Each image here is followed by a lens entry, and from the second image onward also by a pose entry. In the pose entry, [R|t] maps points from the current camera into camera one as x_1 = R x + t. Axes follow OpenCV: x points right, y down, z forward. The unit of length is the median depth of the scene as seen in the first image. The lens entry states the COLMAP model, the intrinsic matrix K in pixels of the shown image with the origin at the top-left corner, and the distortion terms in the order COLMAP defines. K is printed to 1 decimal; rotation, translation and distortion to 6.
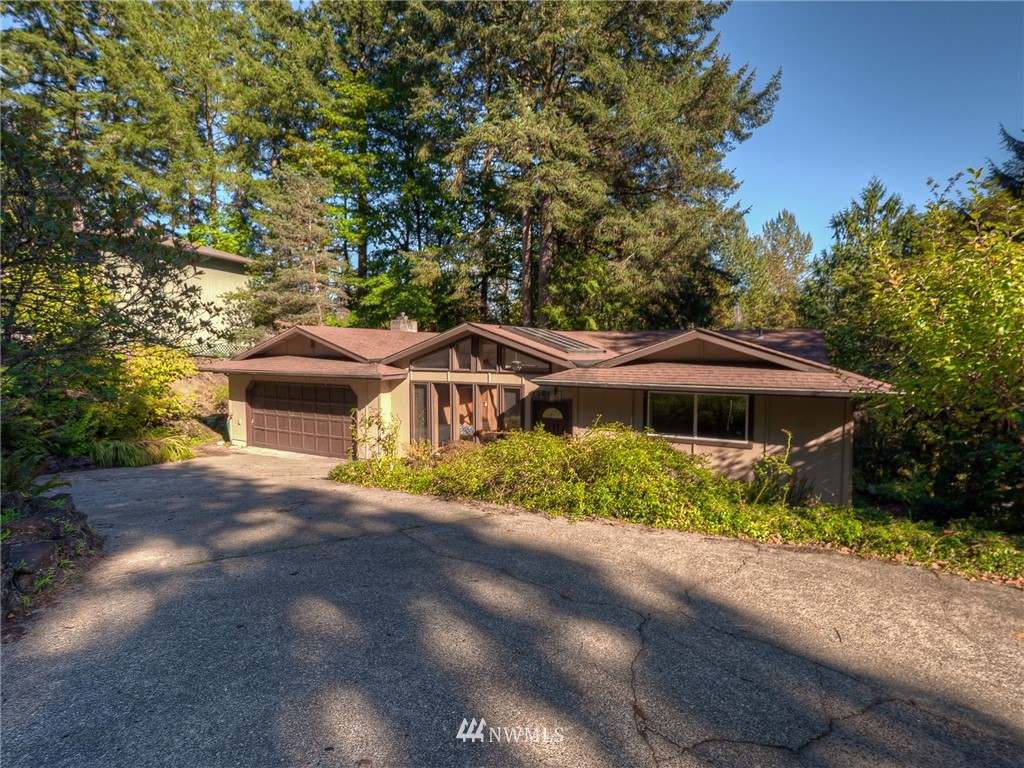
lens RADIAL K [[497.7, 0, 512.0], [0, 497.7, 384.0], [0, 0, 1]] dist [-0.002101, -0.000233]
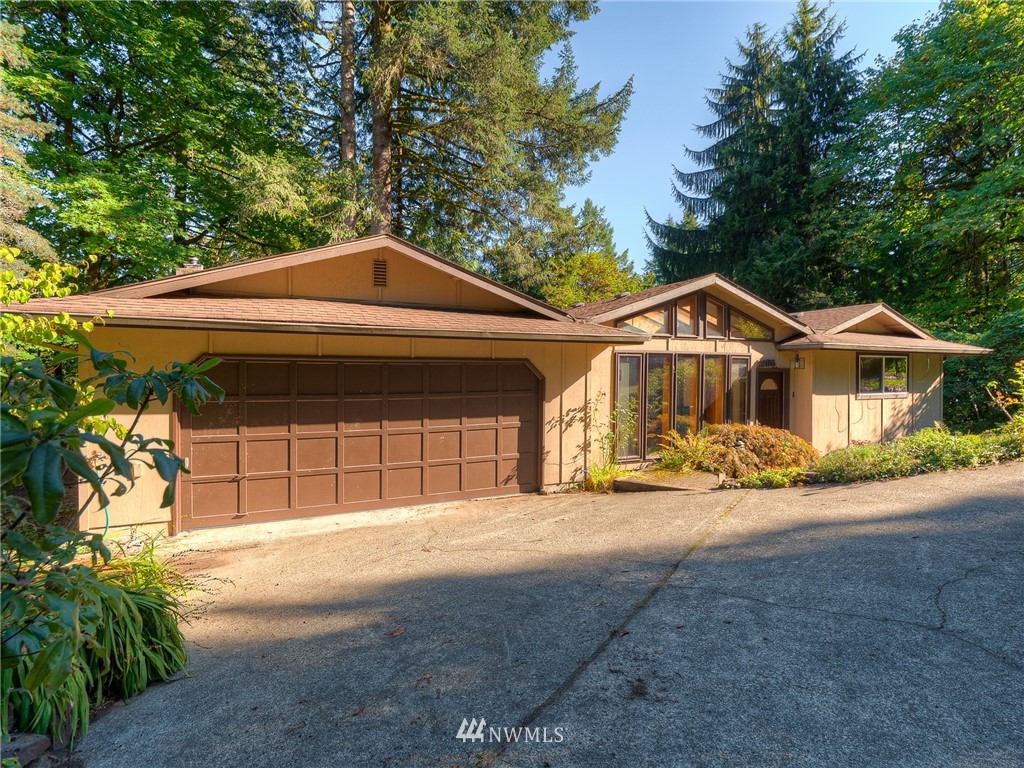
lens RADIAL K [[497.7, 0, 512.0], [0, 497.7, 384.0], [0, 0, 1]] dist [-0.002101, -0.000233]
pose [[0.617904, -0.030636, 0.785656, -0.925676], [0.044271, 0.999011, 0.004137, 0.031626], [-0.785006, 0.032225, 0.618649, 0.779723]]
